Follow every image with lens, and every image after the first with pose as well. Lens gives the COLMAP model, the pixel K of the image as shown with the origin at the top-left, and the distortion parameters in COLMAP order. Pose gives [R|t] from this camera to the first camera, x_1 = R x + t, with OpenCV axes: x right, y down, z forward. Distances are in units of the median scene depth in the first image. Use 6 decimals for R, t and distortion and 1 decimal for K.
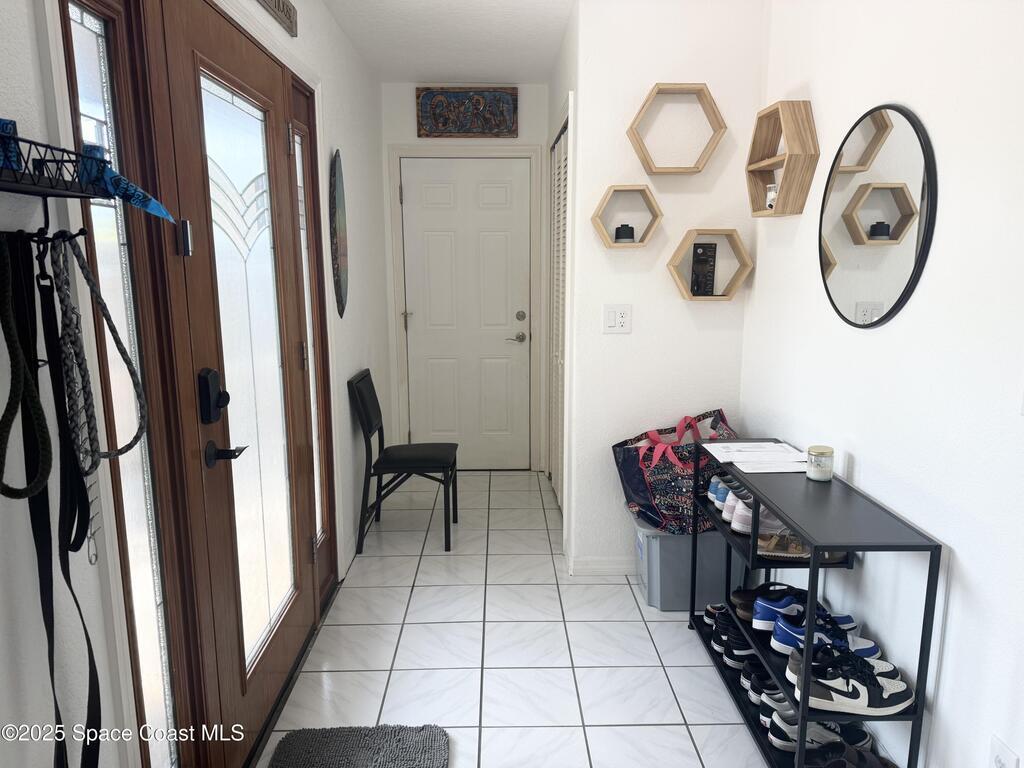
lens RADIAL K [[701.7, 0, 508.5], [0, 701.7, 387.0], [0, 0, 1]] dist [0.052268, 0.000703]
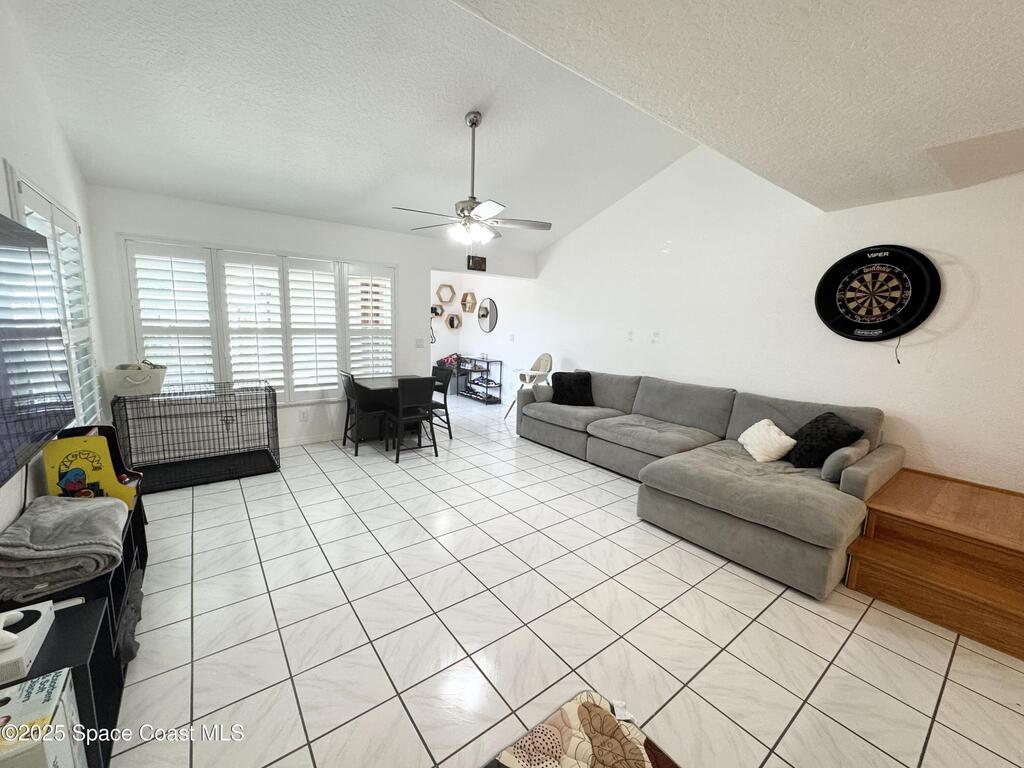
lens RADIAL K [[410.3, 0, 512.6], [0, 410.3, 382.2], [0, 0, 1]] dist [-0.005382, 0.000199]
pose [[0.802916, -0.069160, 0.592066, -1.073566], [0.081989, 0.996620, 0.005229, 0.253618], [-0.590426, 0.044345, 0.805873, -1.450205]]
